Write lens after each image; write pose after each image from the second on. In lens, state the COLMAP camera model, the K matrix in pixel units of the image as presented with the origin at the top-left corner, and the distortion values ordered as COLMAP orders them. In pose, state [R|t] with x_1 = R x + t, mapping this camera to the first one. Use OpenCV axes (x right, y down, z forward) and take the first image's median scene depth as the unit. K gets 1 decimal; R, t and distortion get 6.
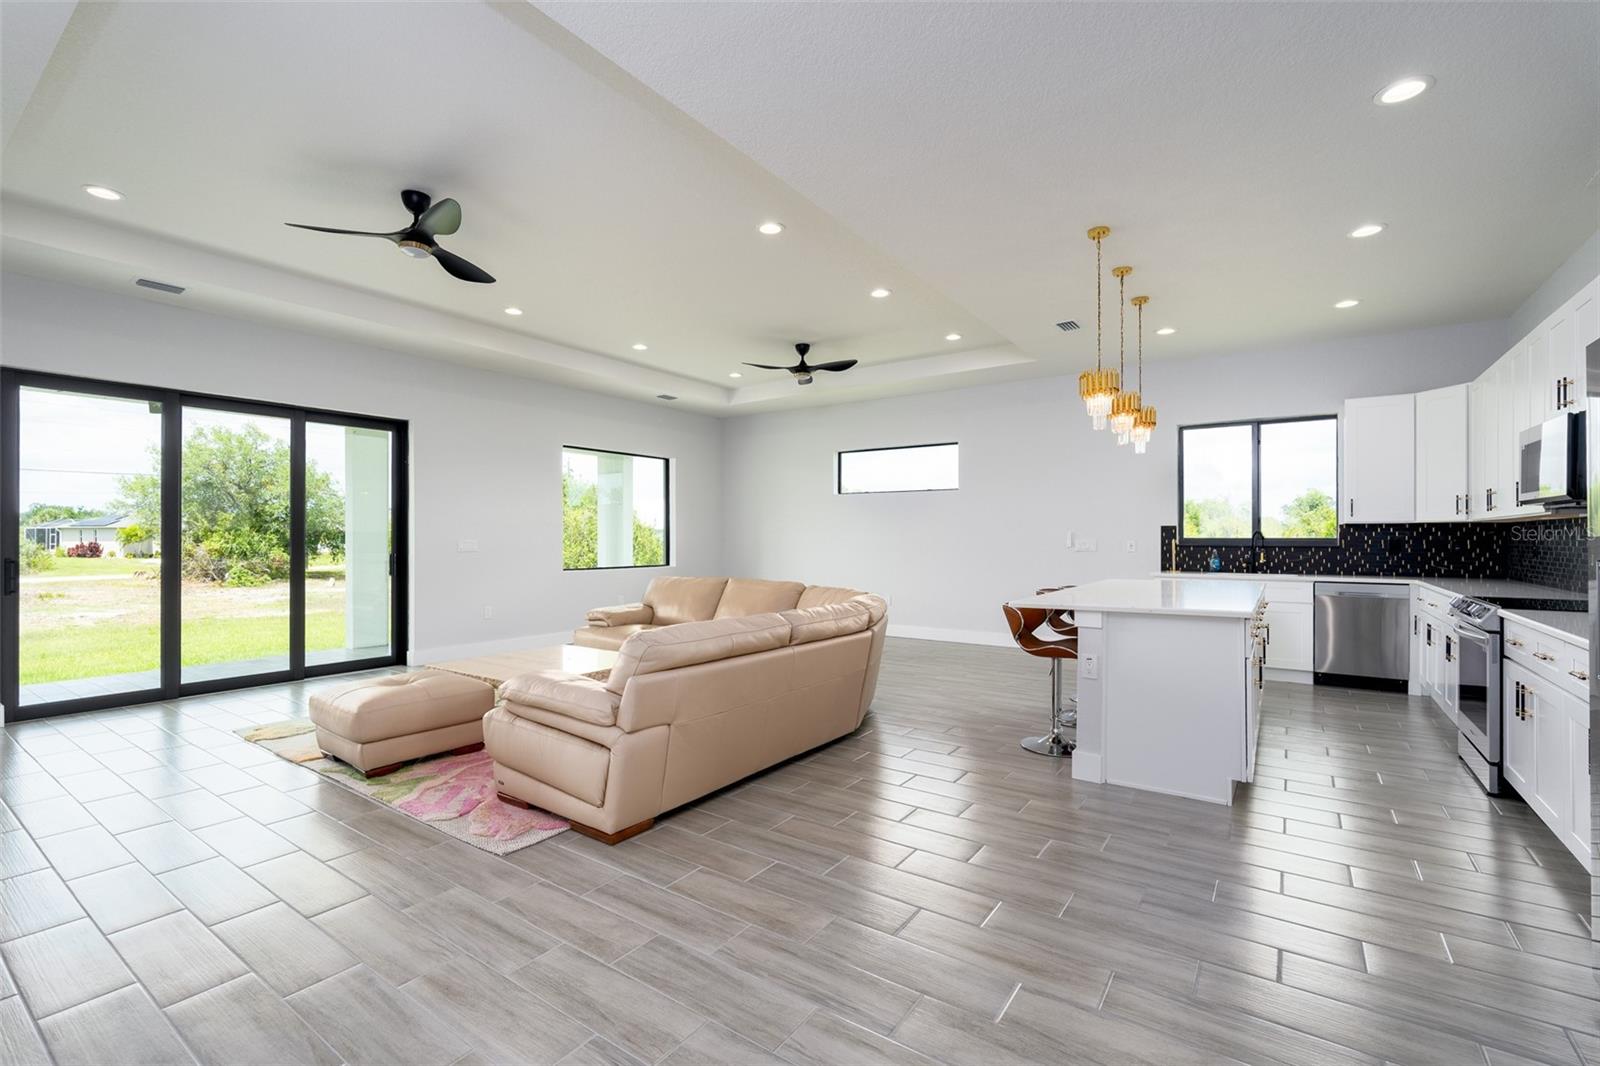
lens RADIAL K [[703.4, 0, 795.3], [0, 703.4, 537.2], [0, 0, 1]] dist [-0.007566, 0.001327]
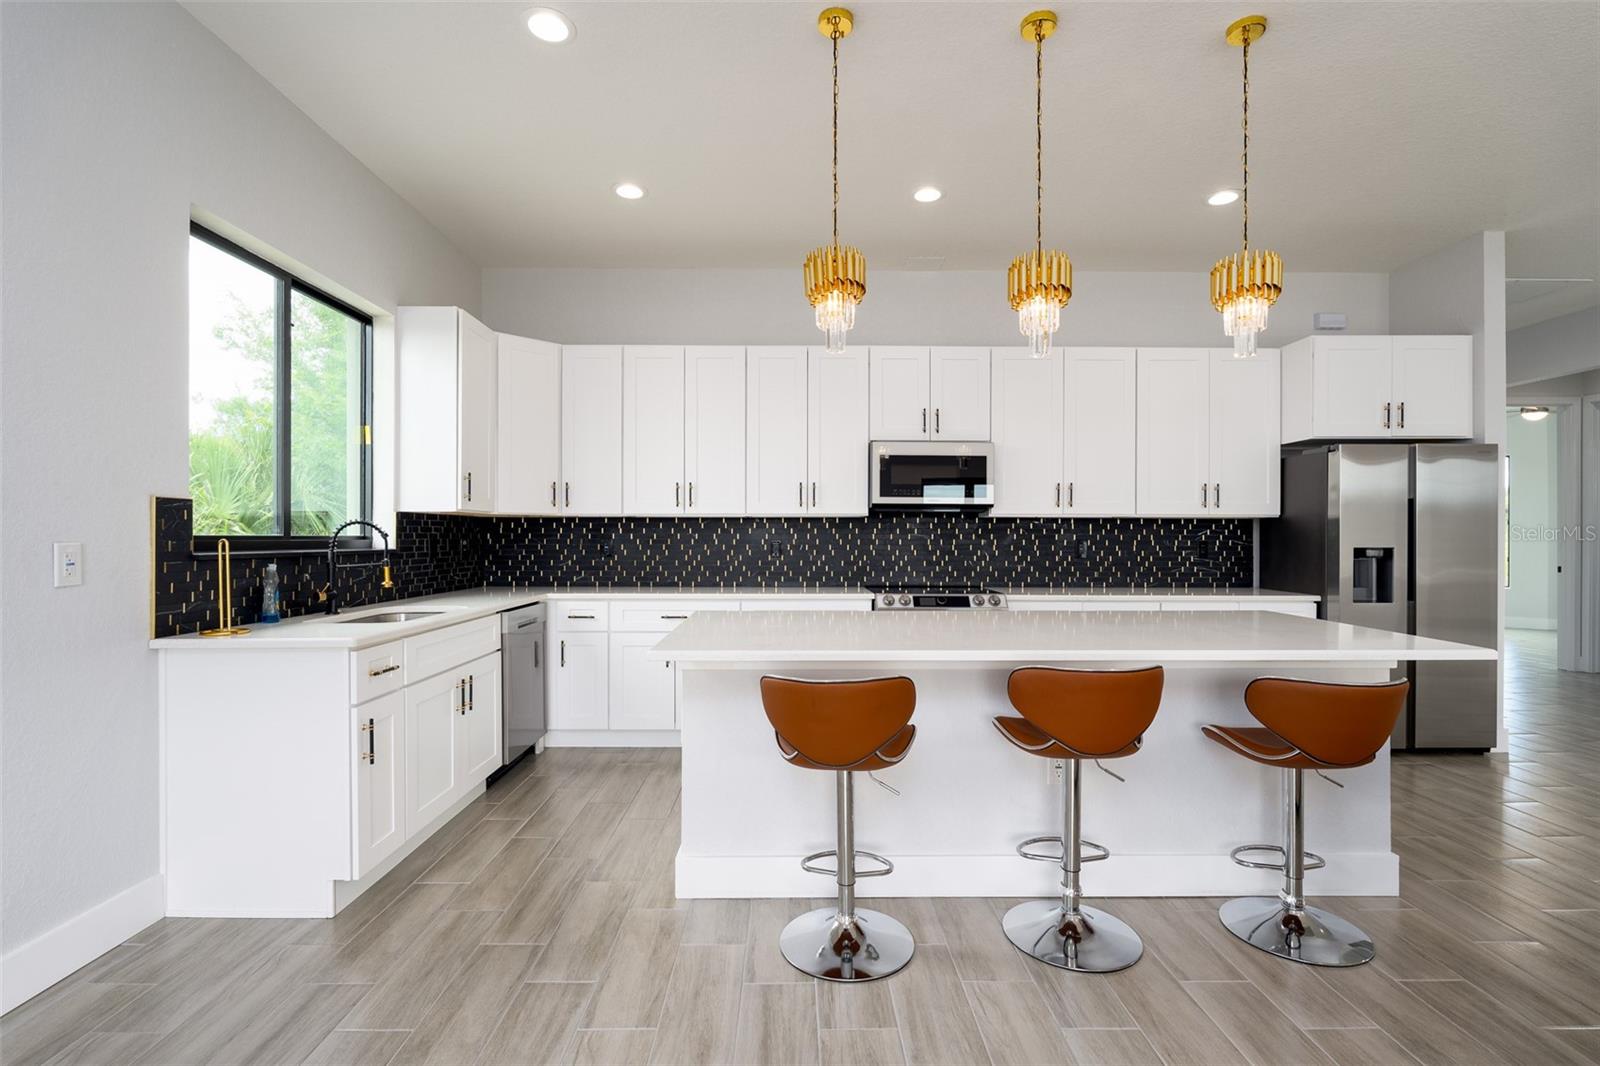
lens RADIAL K [[746.5, 0, 796.4], [0, 746.5, 536.4], [0, 0, 1]] dist [-0.000881, 0.001814]
pose [[-0.585951, 0.001016, 0.810346, 0.094597], [-0.001822, 0.999995, -0.002571, 0.002593], [-0.810345, -0.002983, -0.585946, 1.155053]]
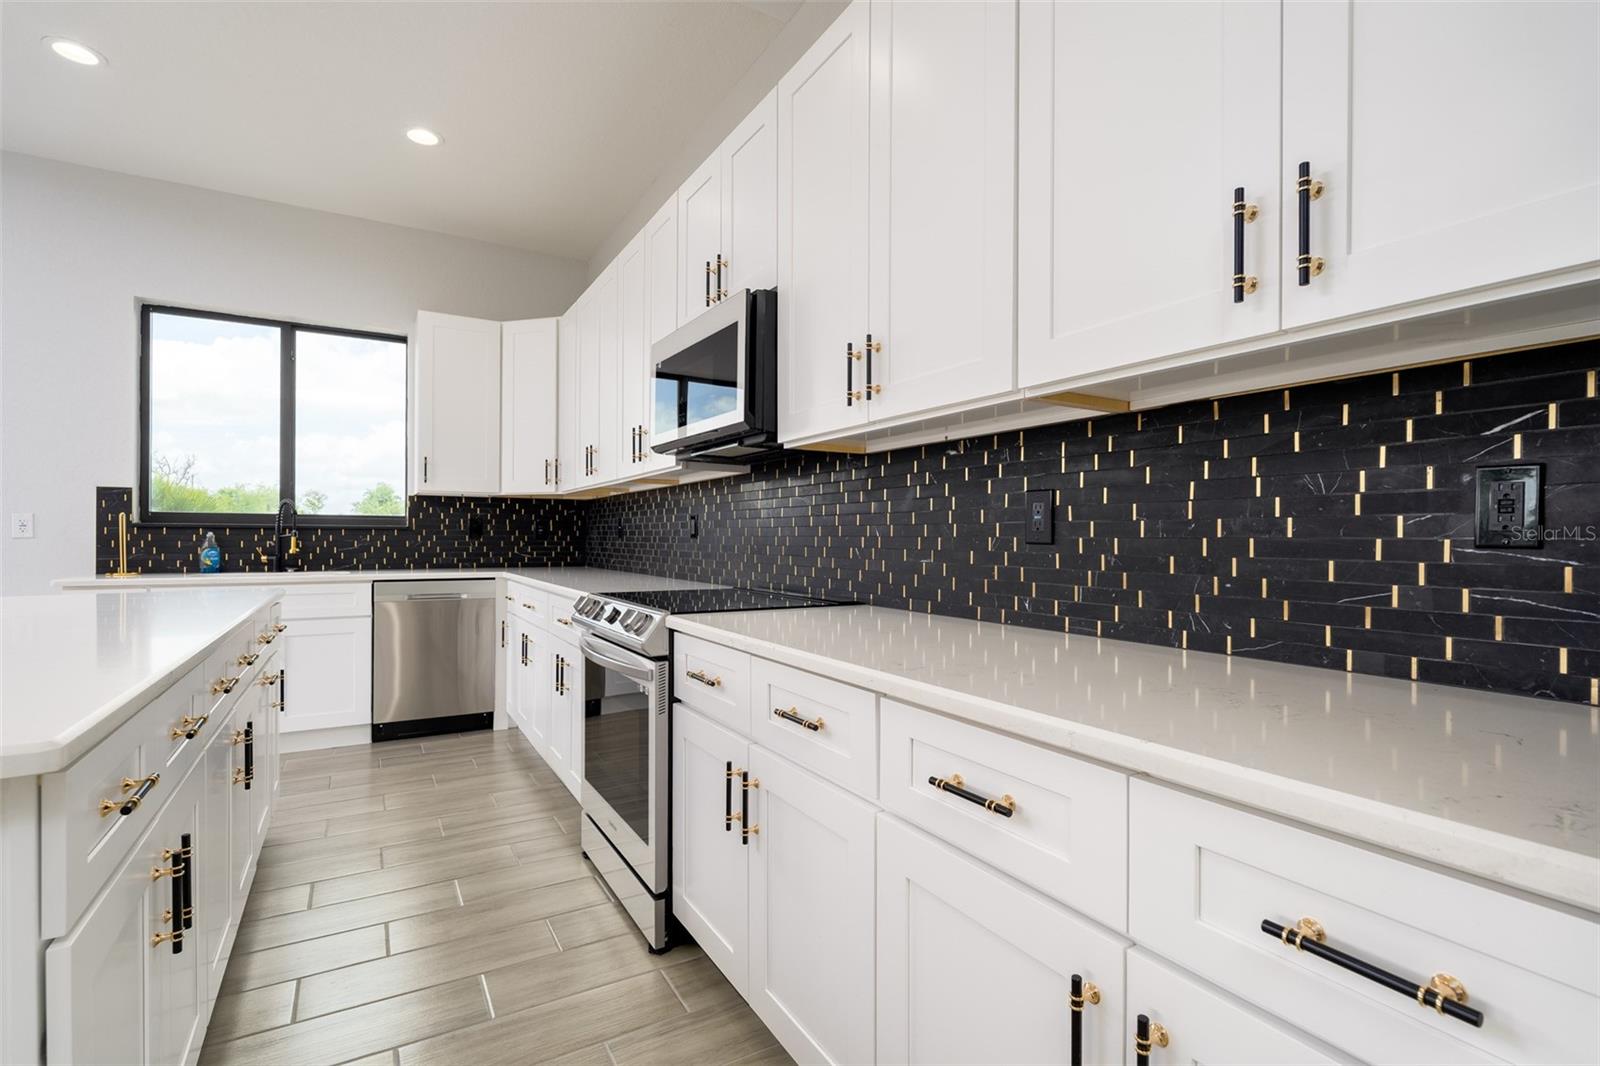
lens RADIAL K [[746.5, 0, 796.0], [0, 746.5, 536.9], [0, 0, 1]] dist [-0.000881, 0.001814]
pose [[0.416036, 0.003168, 0.909343, 0.284340], [-0.004844, 0.999987, -0.001268, 0.022514], [-0.909335, -0.003878, 0.416046, 0.369705]]
